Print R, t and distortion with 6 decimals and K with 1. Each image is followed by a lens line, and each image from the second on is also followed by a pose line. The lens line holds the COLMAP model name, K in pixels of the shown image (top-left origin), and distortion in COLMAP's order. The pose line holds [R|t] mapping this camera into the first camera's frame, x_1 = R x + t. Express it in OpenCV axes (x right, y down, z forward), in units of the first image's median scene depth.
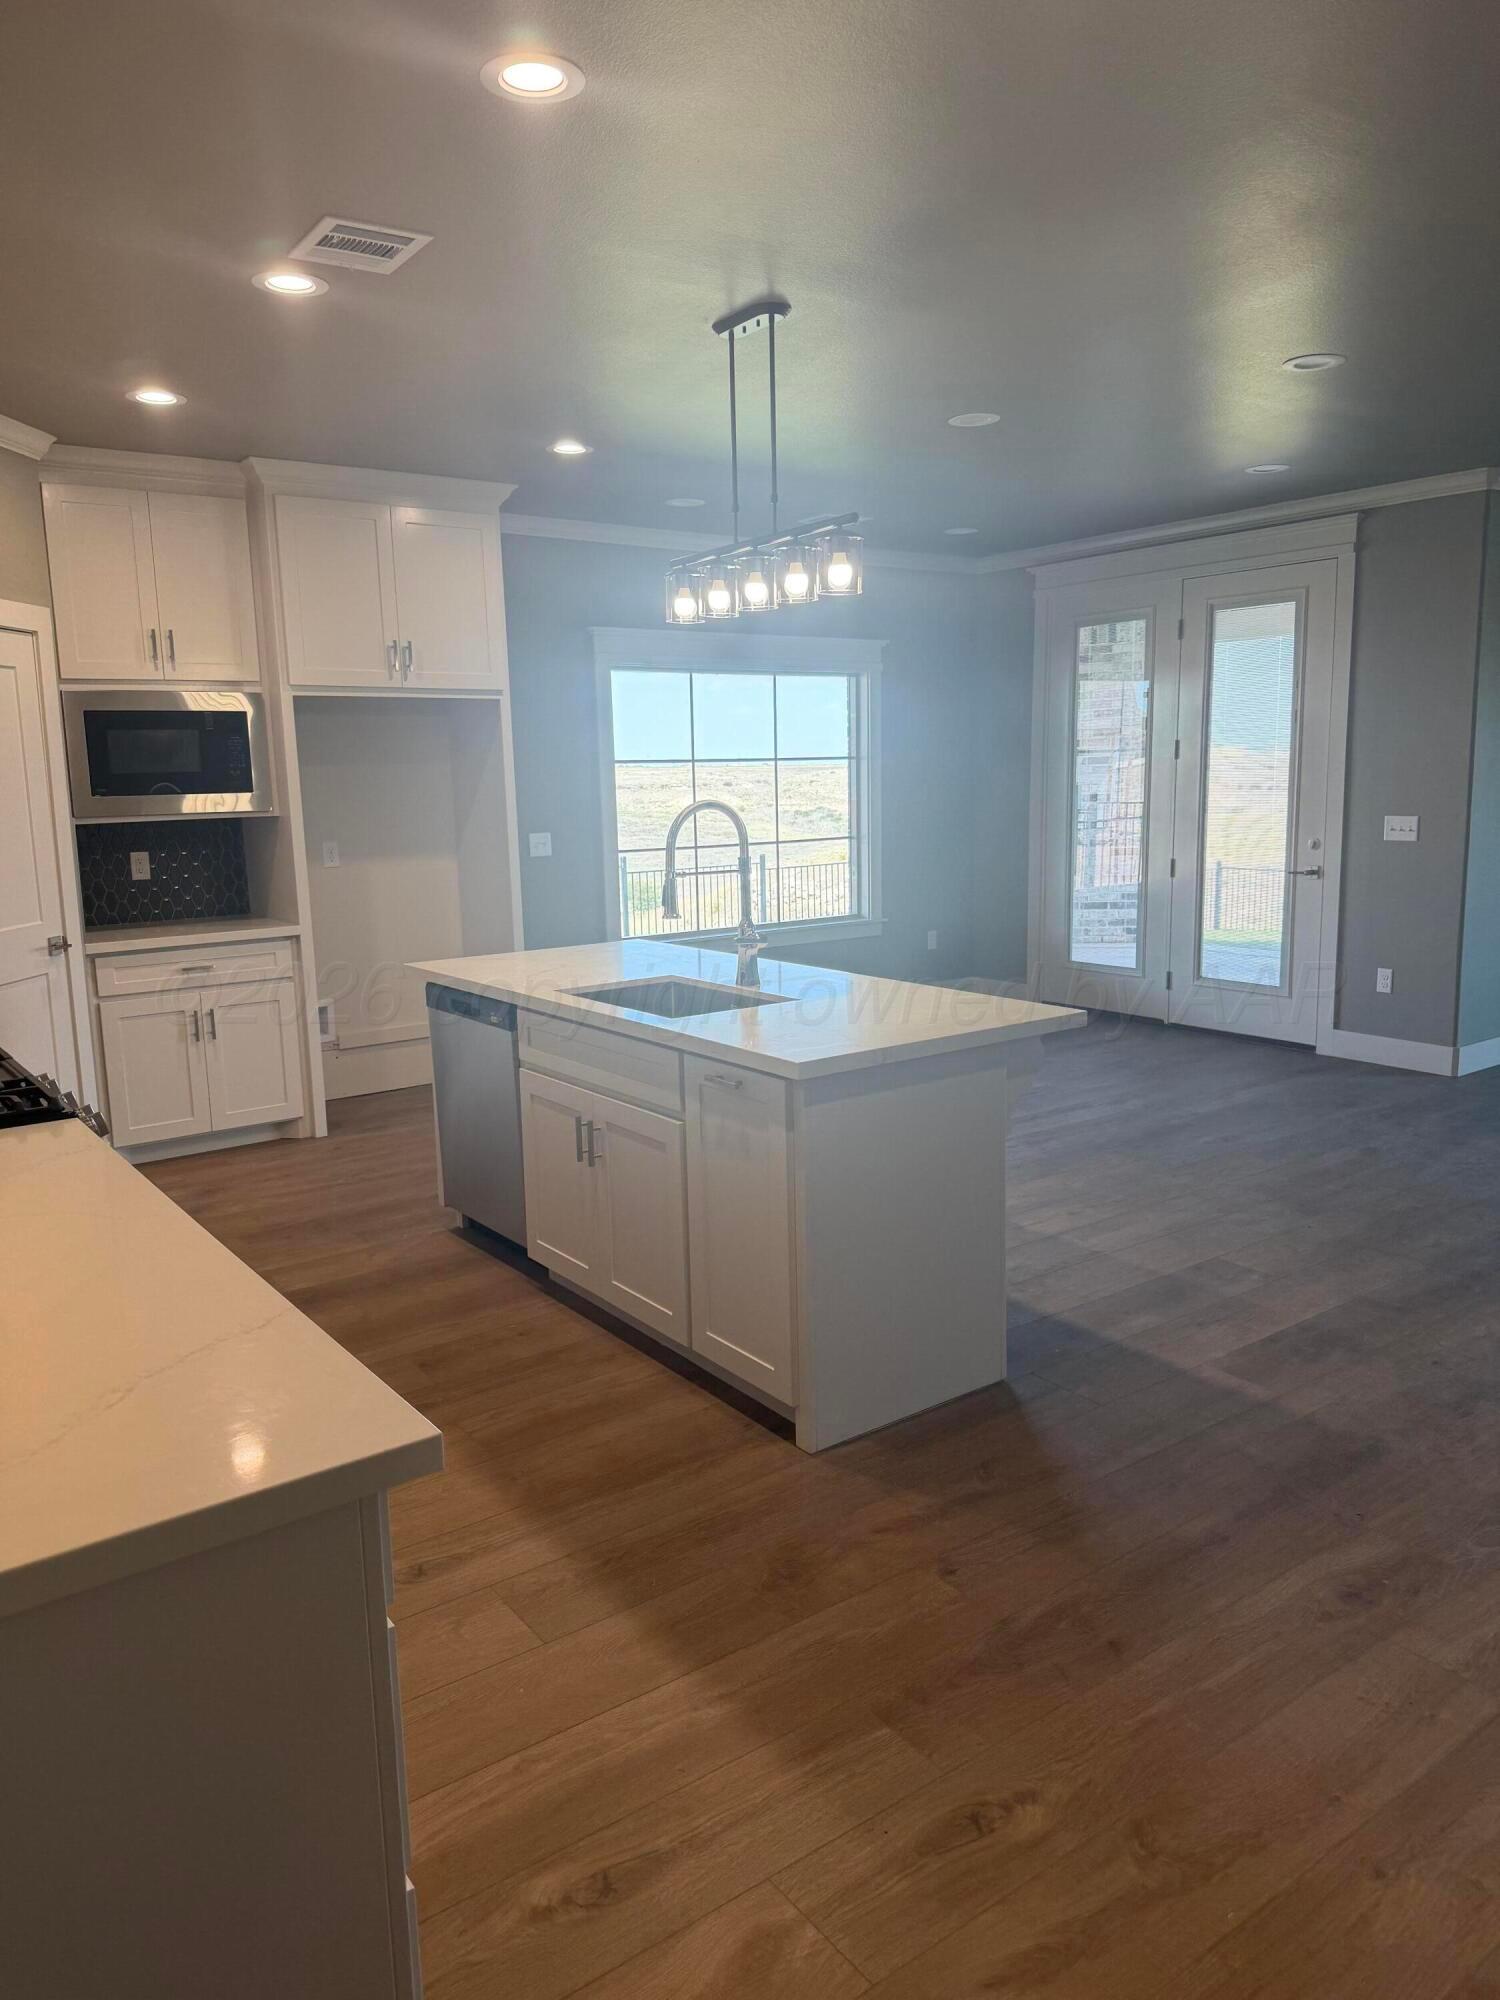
lens RADIAL K [[1399.3, 0, 752.4], [0, 1399.3, 1007.8], [0, 0, 1]] dist [0.163777, -0.329106]
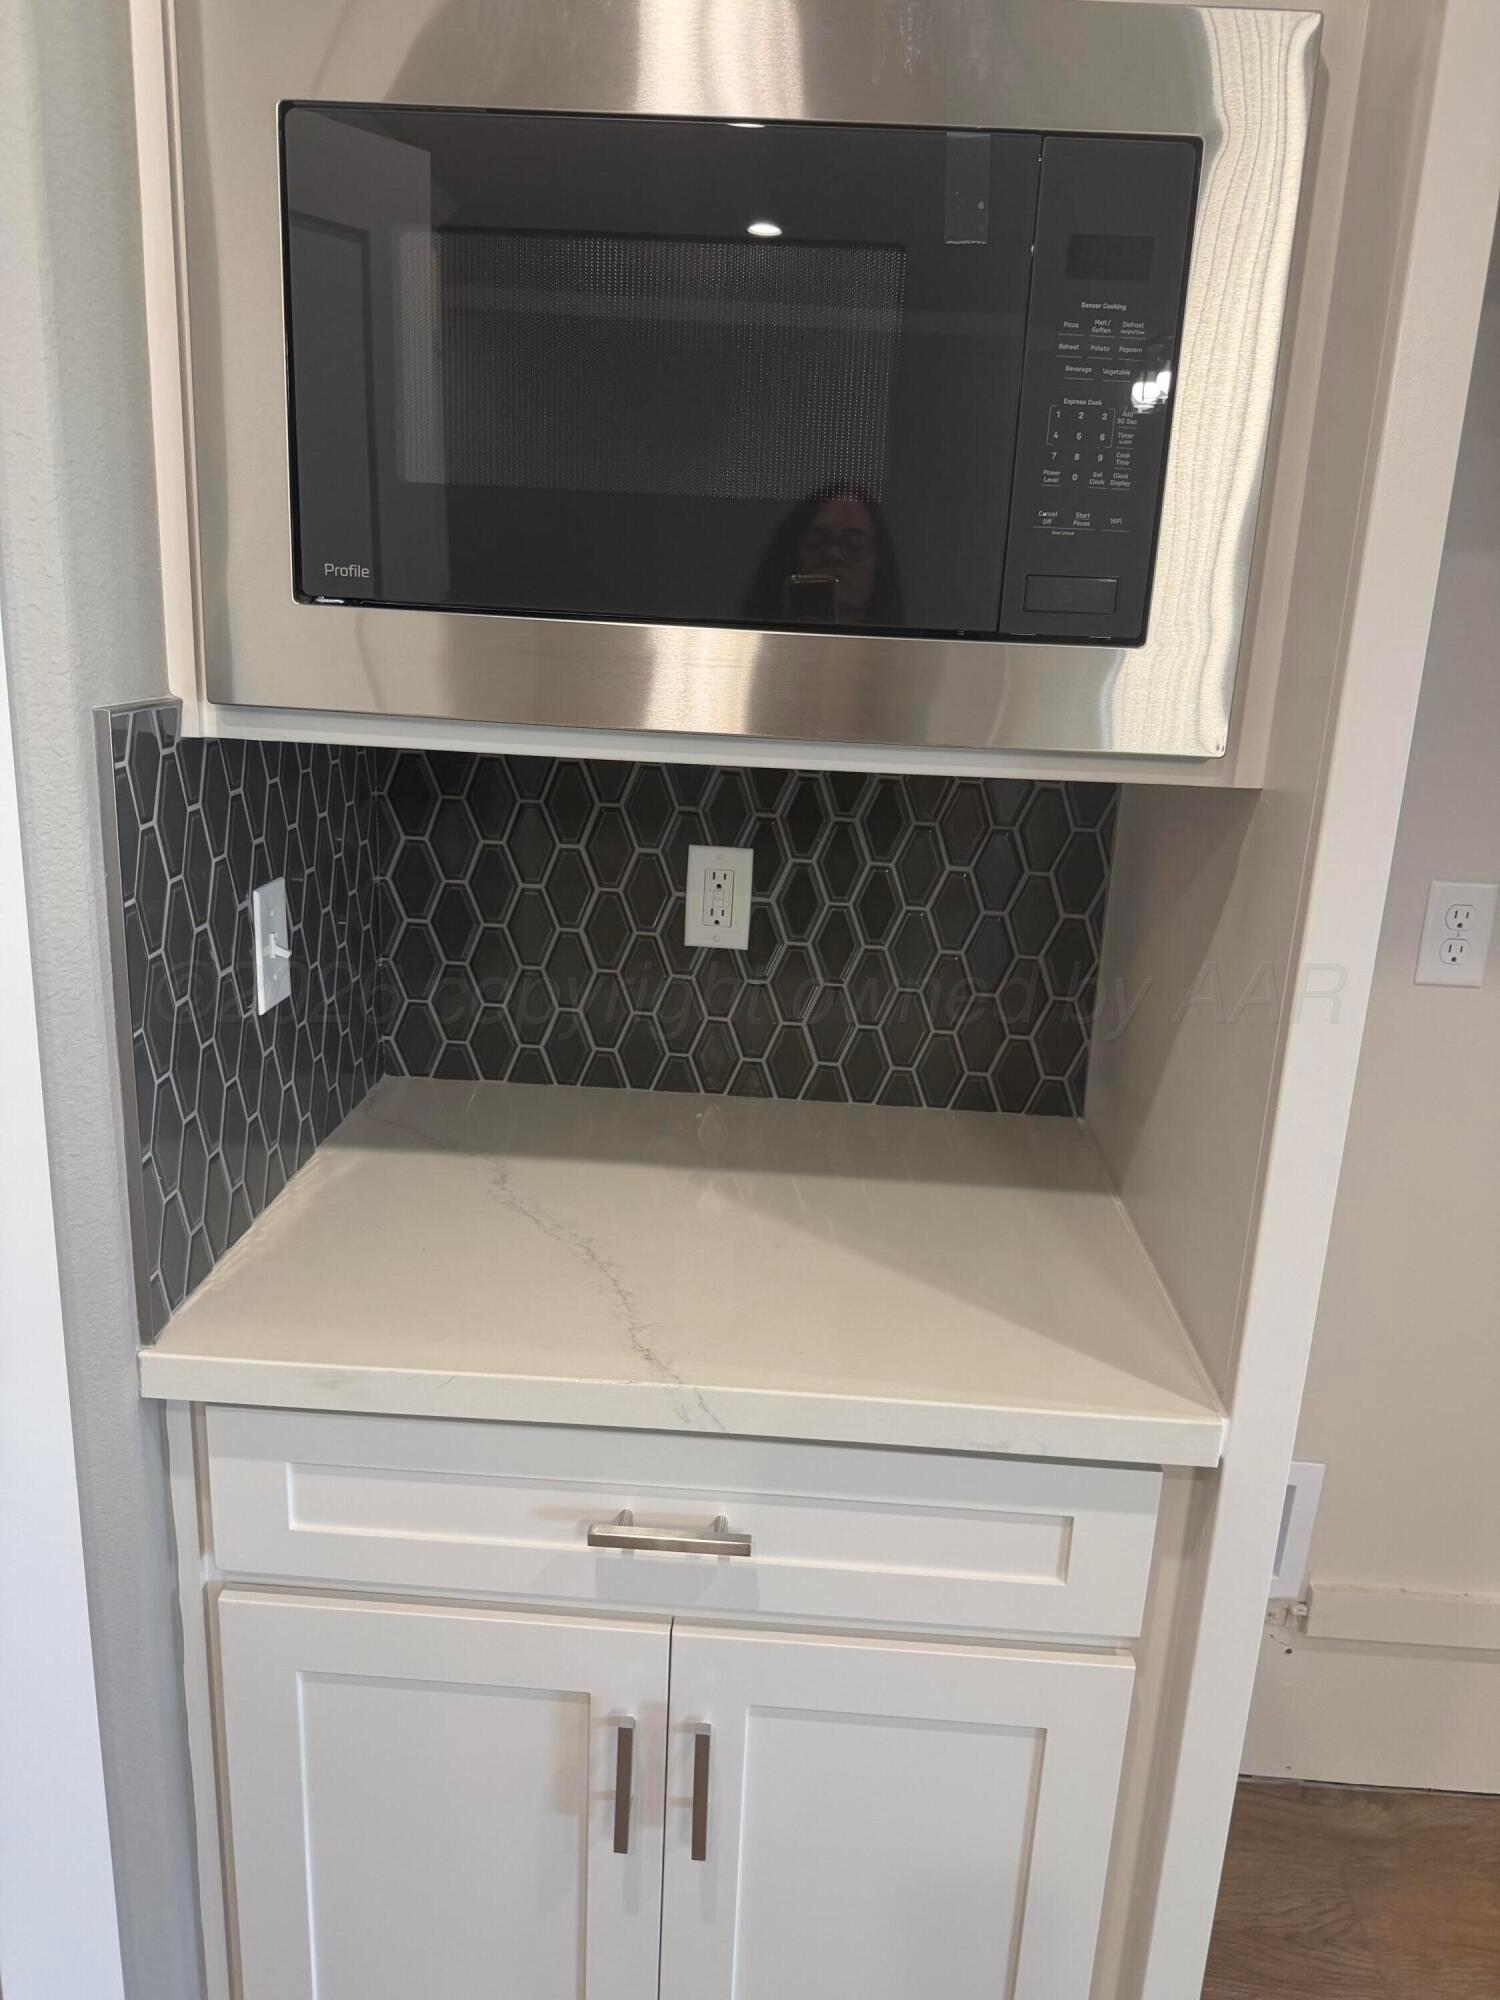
lens RADIAL K [[1399.3, 0, 752.4], [0, 1399.3, 1007.8], [0, 0, 1]] dist [0.163777, -0.329106]
pose [[0.772003, 0.224932, -0.594489, -0.270739], [-0.169488, 0.974275, 0.148532, -0.124121], [0.612605, -0.013908, 0.790266, 0.821833]]
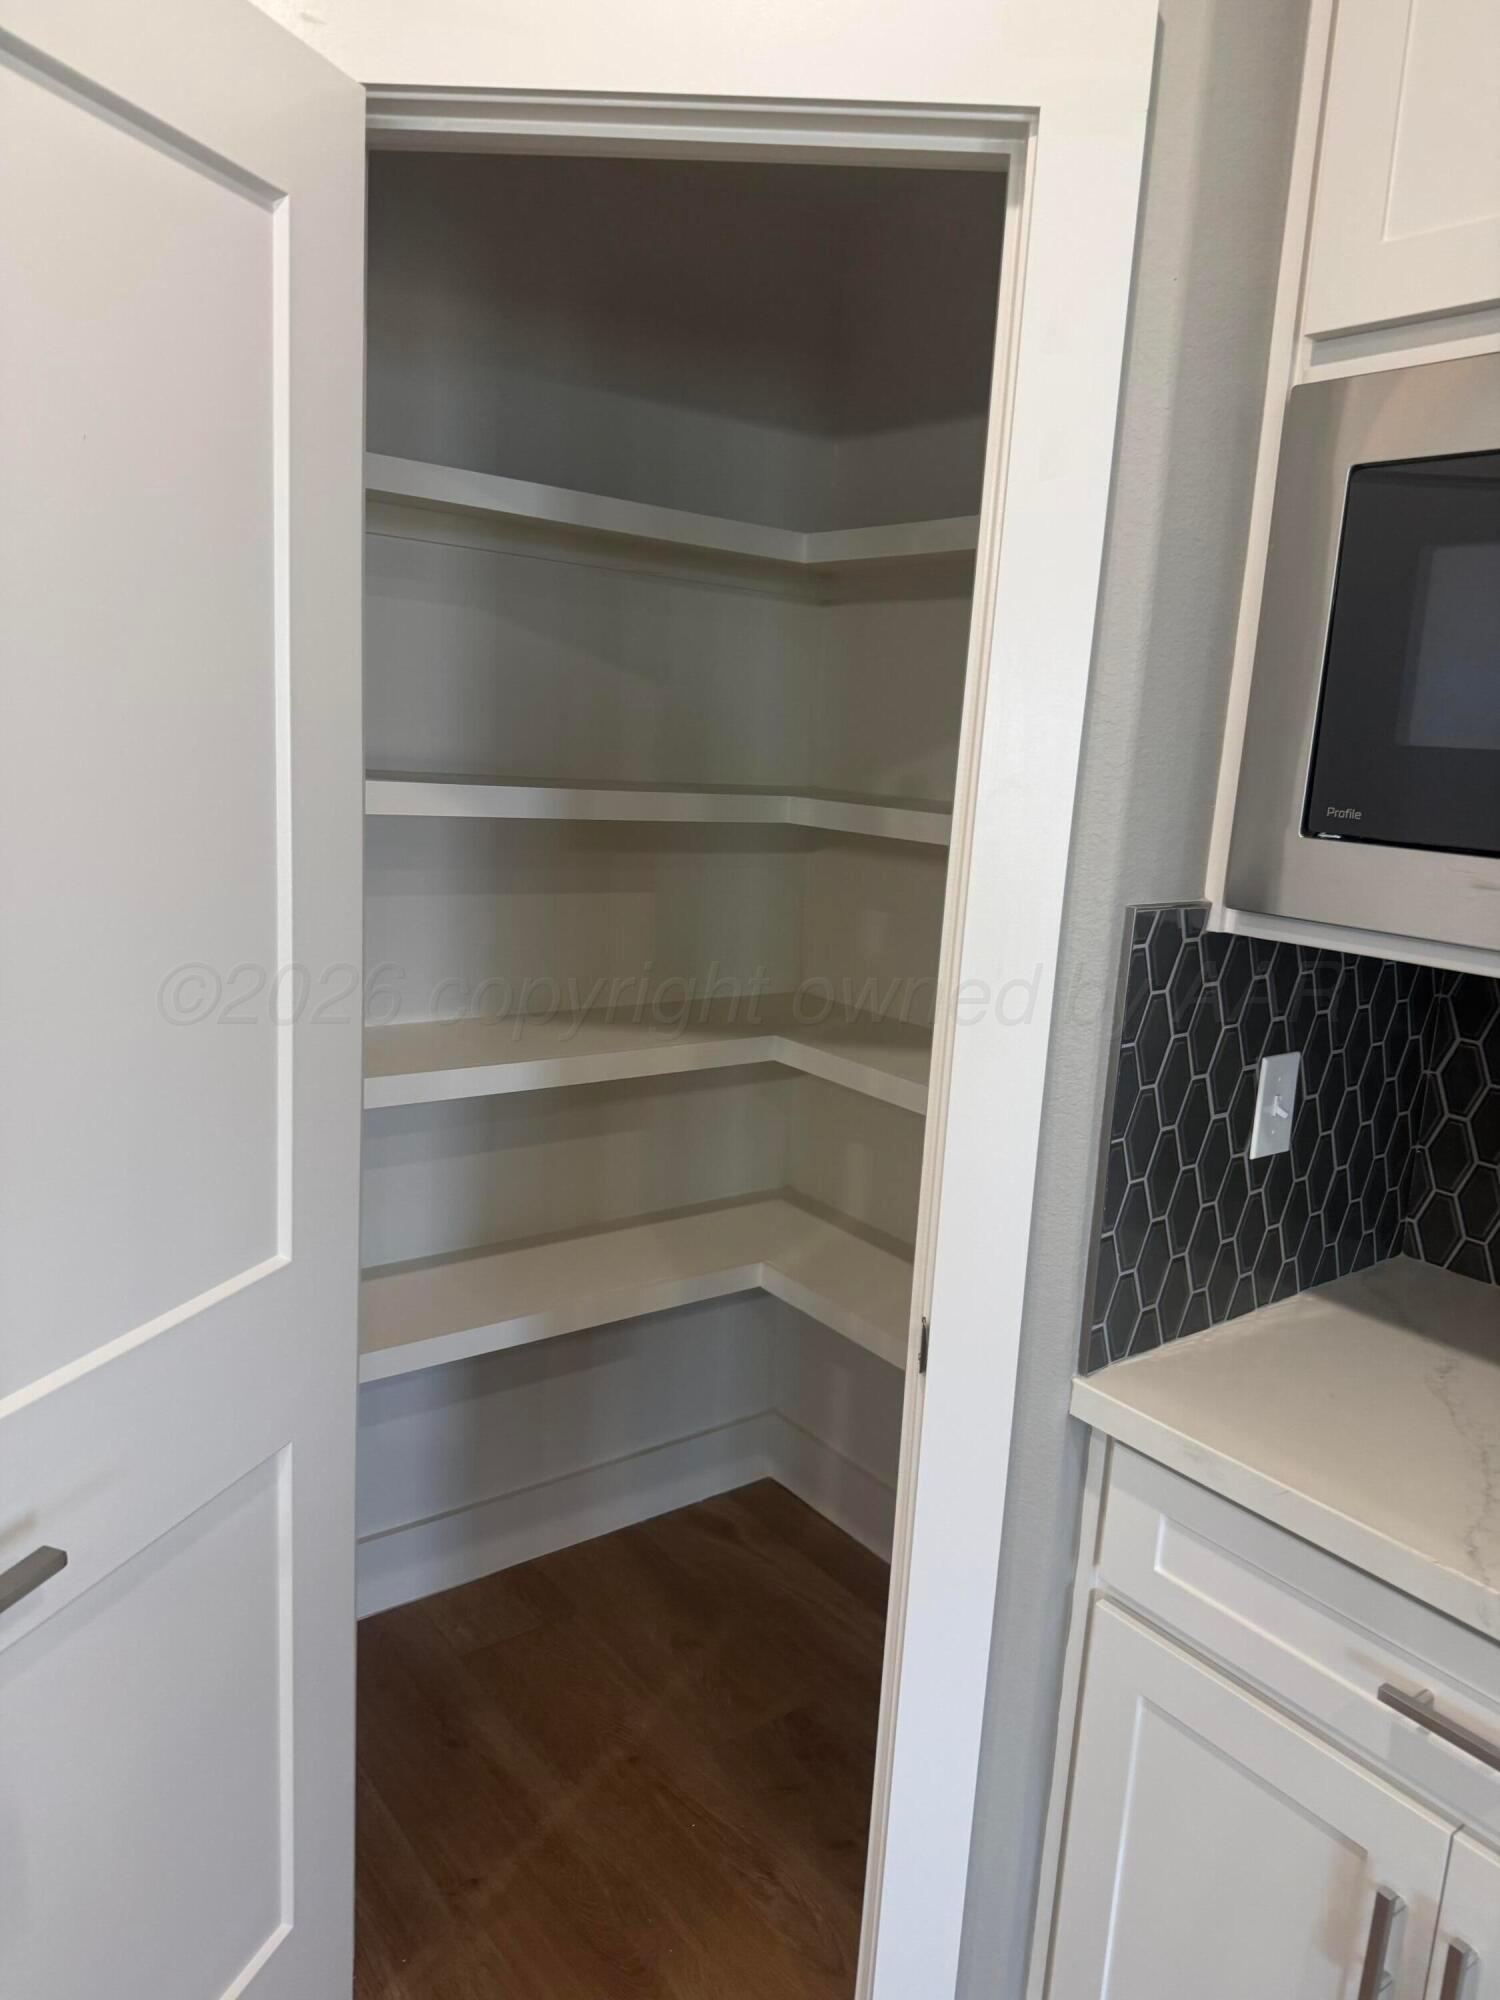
lens RADIAL K [[1382.0, 0, 750.0], [0, 1382.0, 1000.0], [0, 0, 1]] dist [0.008639, 0.000235]
pose [[0.015445, 0.212144, -0.977116, -0.215433], [-0.227906, 0.952256, 0.203144, -0.136948], [0.973561, 0.219553, 0.063056, 0.834959]]
